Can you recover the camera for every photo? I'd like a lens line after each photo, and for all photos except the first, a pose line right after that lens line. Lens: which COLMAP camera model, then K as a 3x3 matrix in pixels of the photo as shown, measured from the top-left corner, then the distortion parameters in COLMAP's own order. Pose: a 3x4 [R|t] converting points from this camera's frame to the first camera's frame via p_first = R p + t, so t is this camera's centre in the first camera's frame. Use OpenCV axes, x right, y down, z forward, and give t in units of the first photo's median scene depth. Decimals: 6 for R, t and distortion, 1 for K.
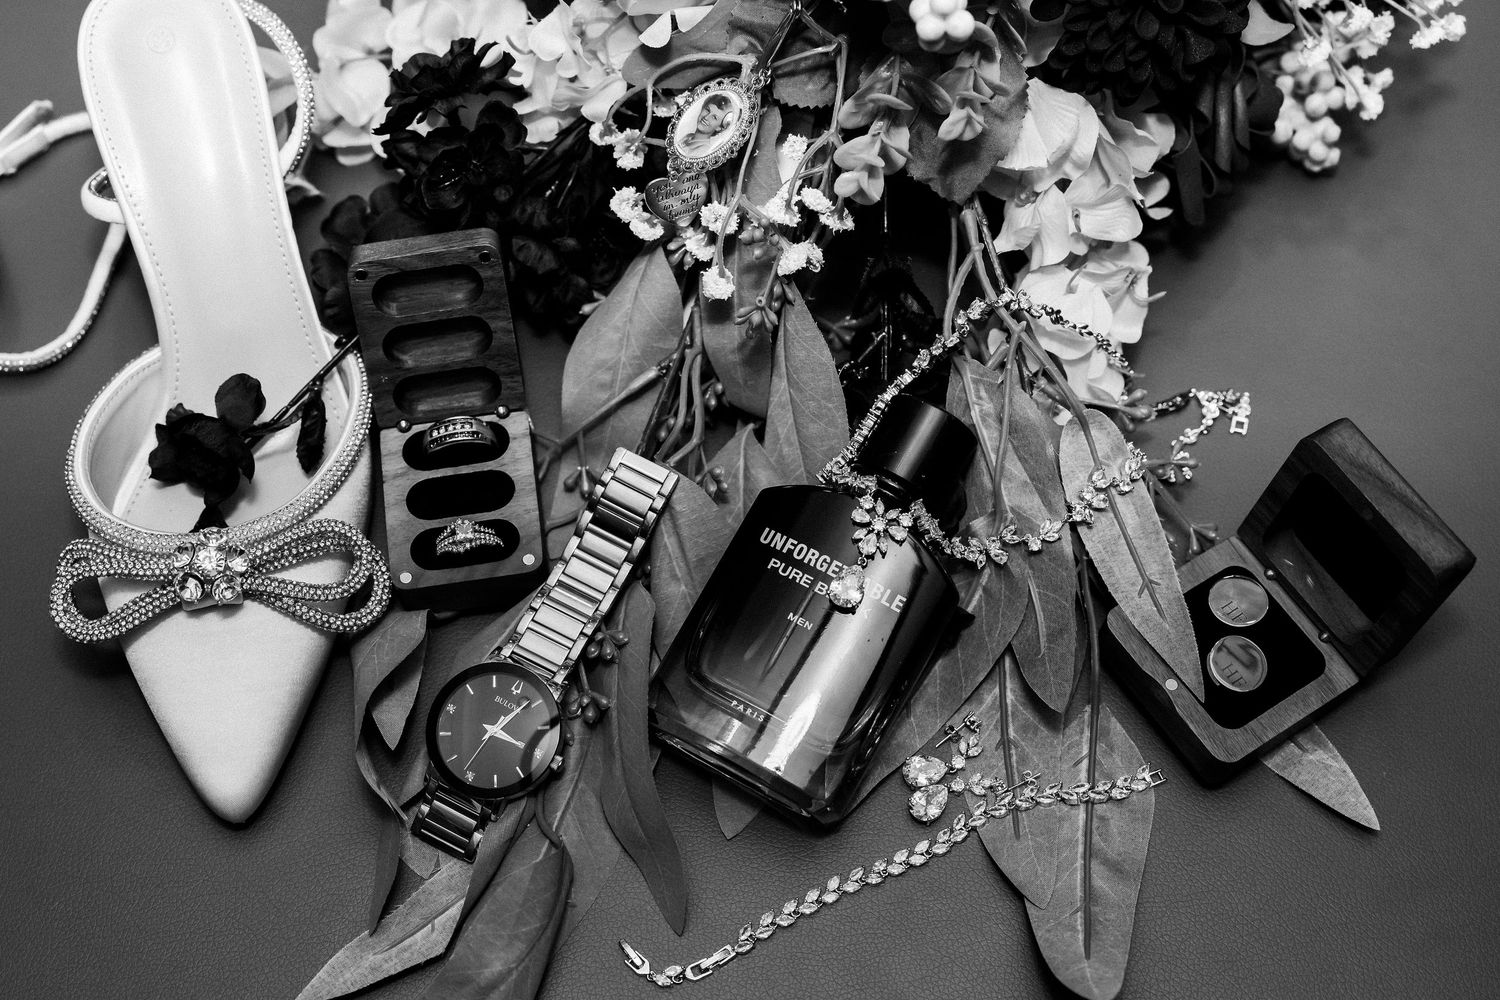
lens RADIAL K [[2225.2, 0, 724.2], [0, 2225.2, 496.9], [0, 0, 1]] dist [0.016305, 0.032062]
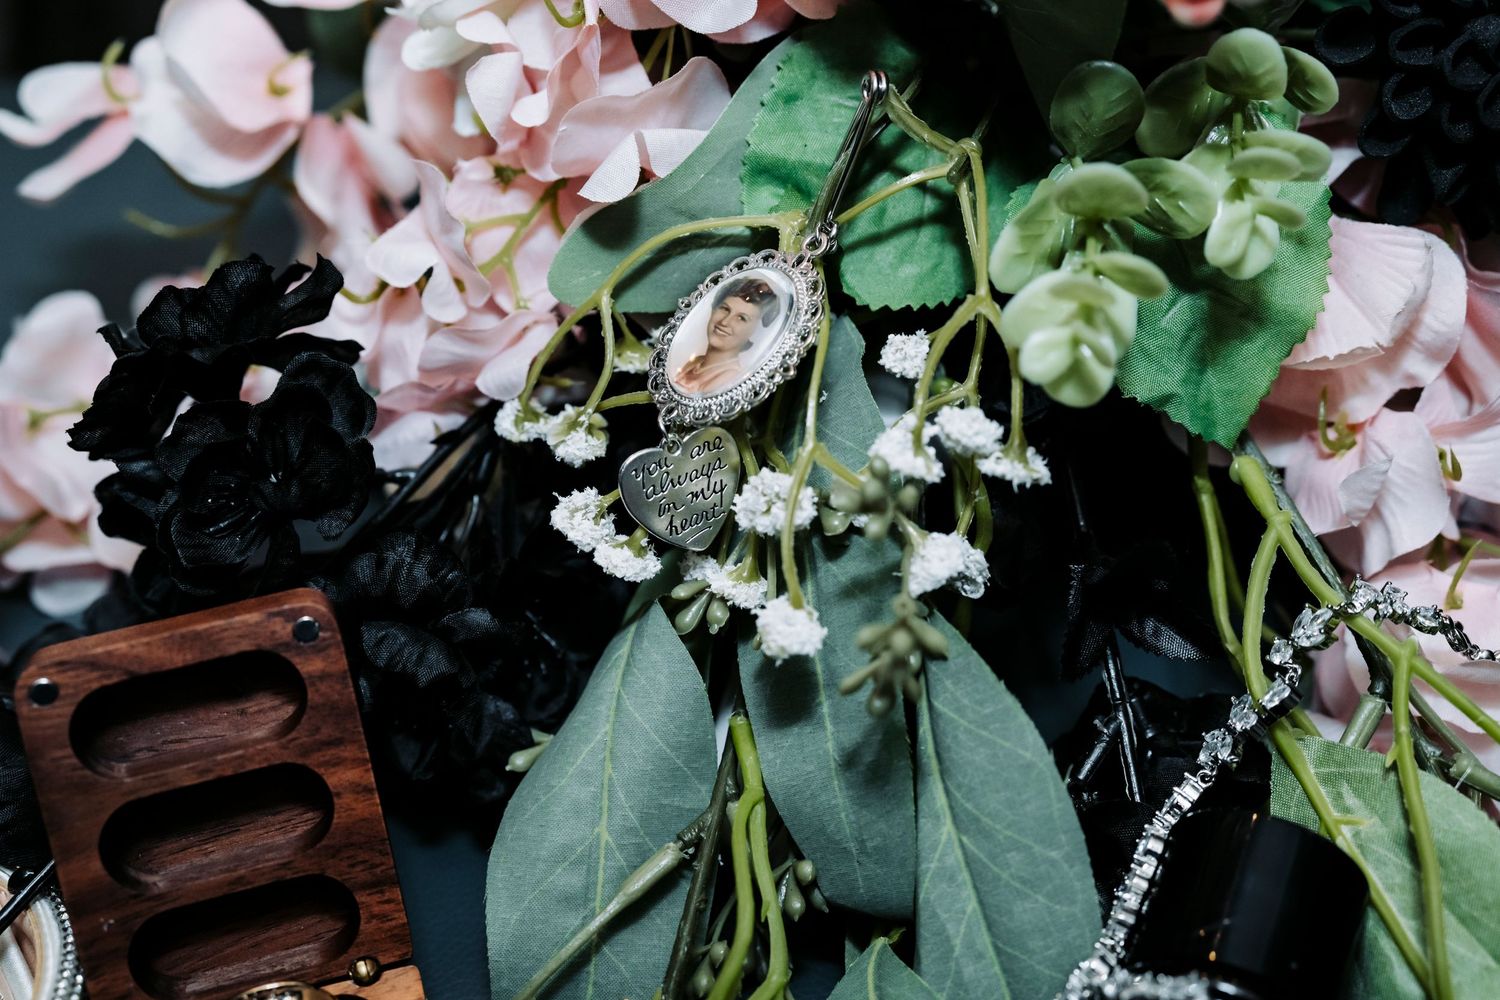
lens RADIAL K [[2242.8, 0, 750.0], [0, 2242.8, 500.0], [0, 0, 1]] dist [0.014734, 0.074084]
pose [[0.990526, -0.103651, 0.090086, -0.052143], [0.128853, 0.928357, -0.348640, 0.047599], [-0.047496, 0.356945, 0.932917, 0.524001]]
